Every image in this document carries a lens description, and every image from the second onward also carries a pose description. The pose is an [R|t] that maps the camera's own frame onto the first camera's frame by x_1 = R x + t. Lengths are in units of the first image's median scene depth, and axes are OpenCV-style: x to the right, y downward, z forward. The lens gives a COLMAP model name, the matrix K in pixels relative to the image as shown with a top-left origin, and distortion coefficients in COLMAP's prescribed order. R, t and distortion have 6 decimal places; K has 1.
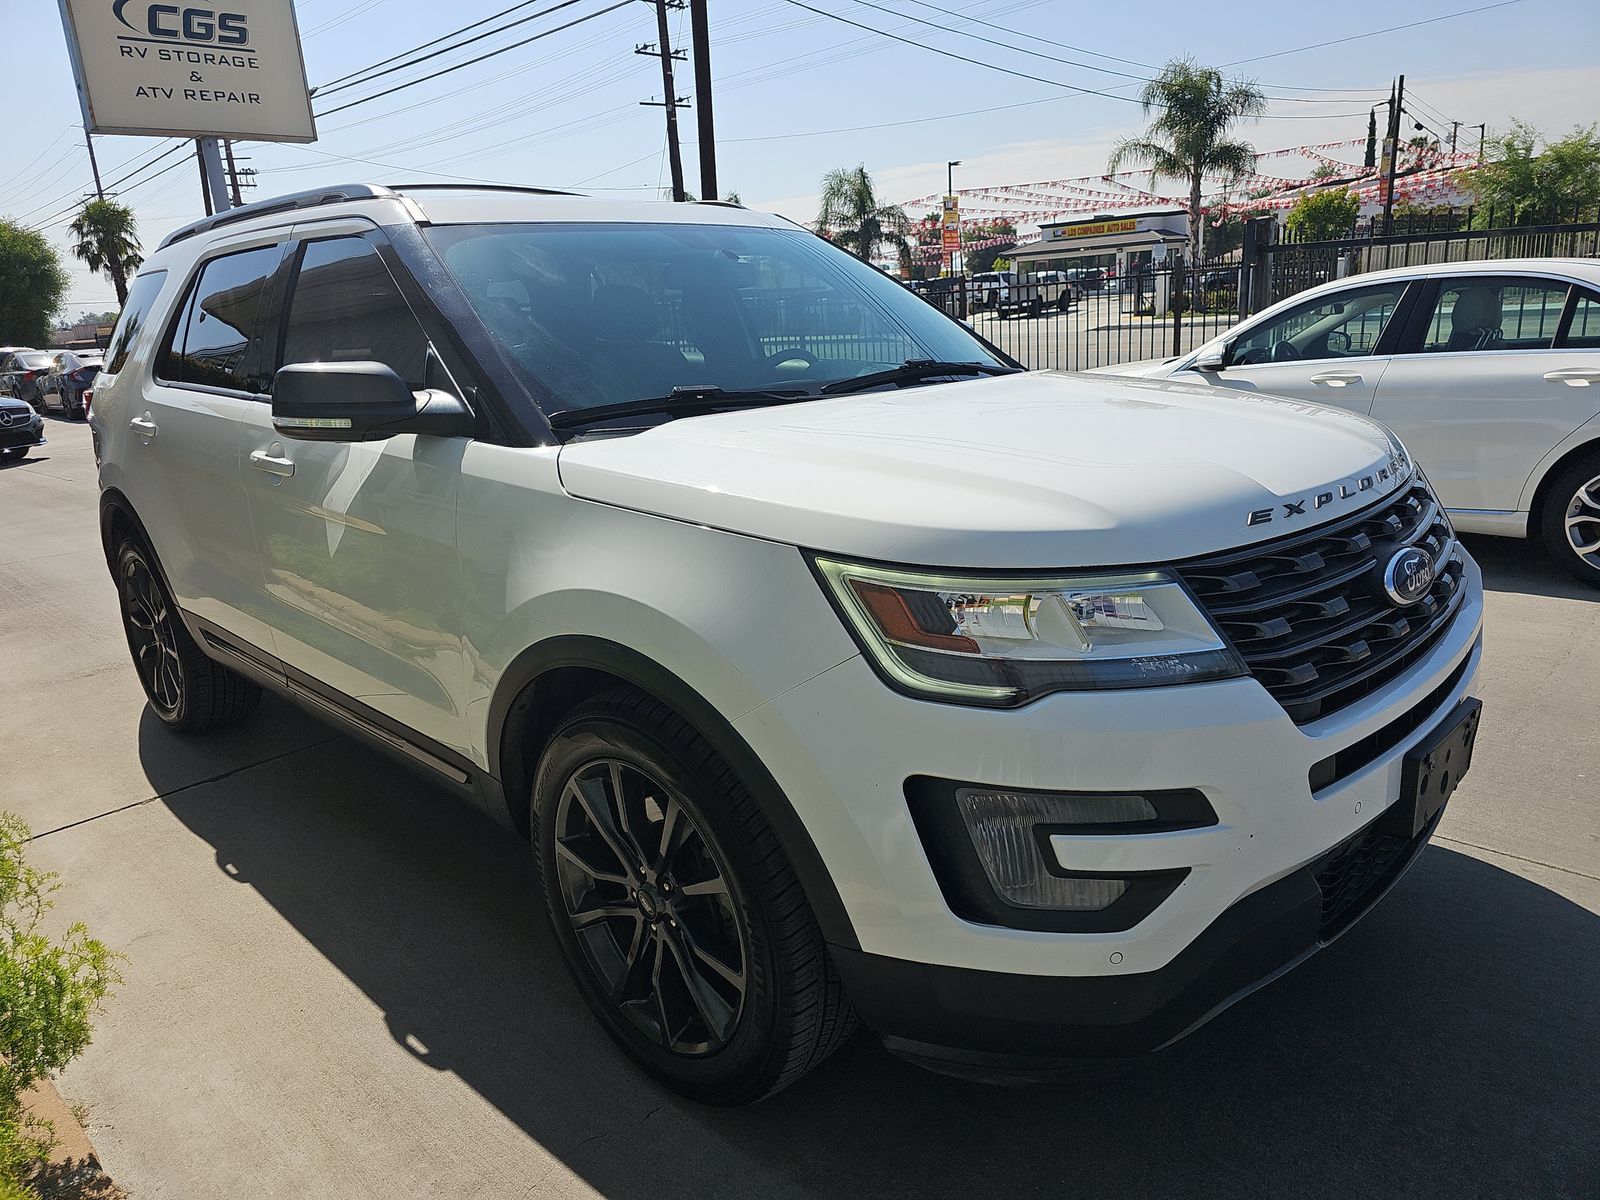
lens RADIAL K [[1077.9, 0, 801.7], [0, 1077.9, 603.4], [0, 0, 1]] dist [0.047612, -0.034990]
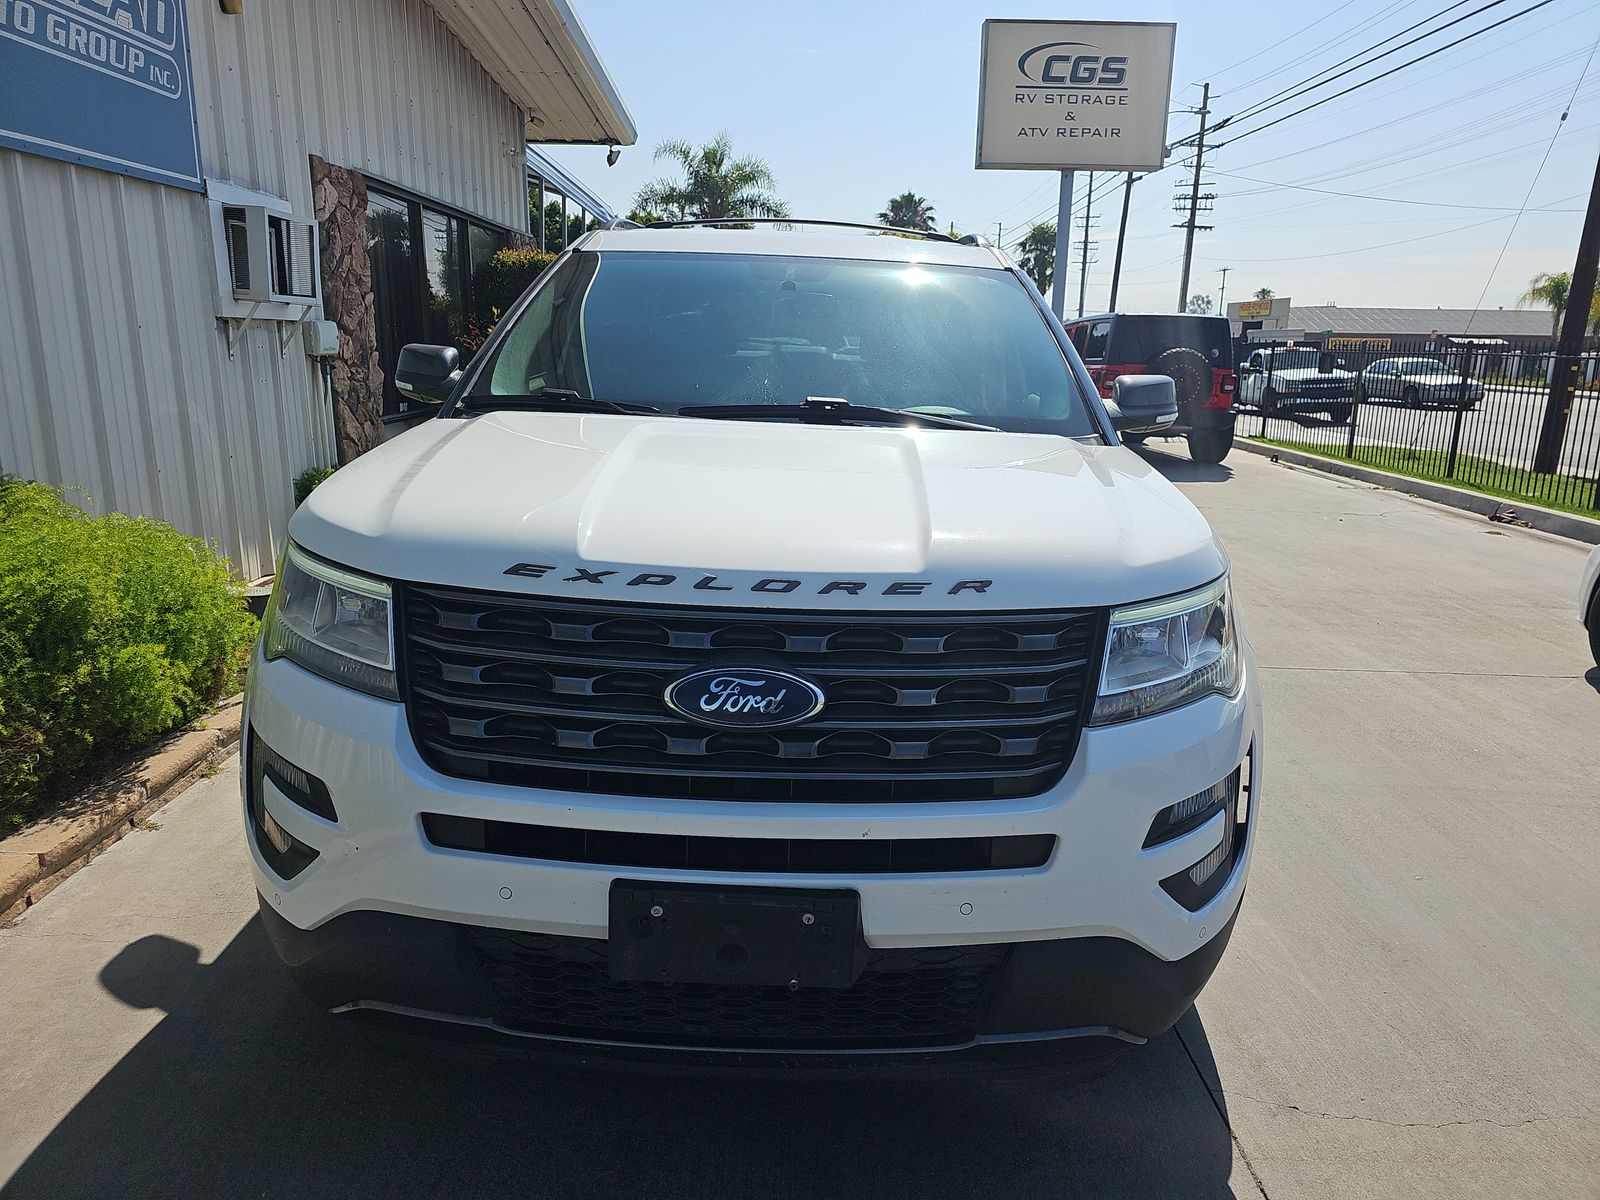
lens RADIAL K [[1077.9, 0, 799.7], [0, 1077.9, 590.6], [0, 0, 1]] dist [0.047612, -0.034990]
pose [[0.701802, 0.241467, -0.670200, 0.122698], [-0.260556, 0.962620, 0.073981, -0.019377], [0.663012, 0.122705, 0.738484, 0.043599]]
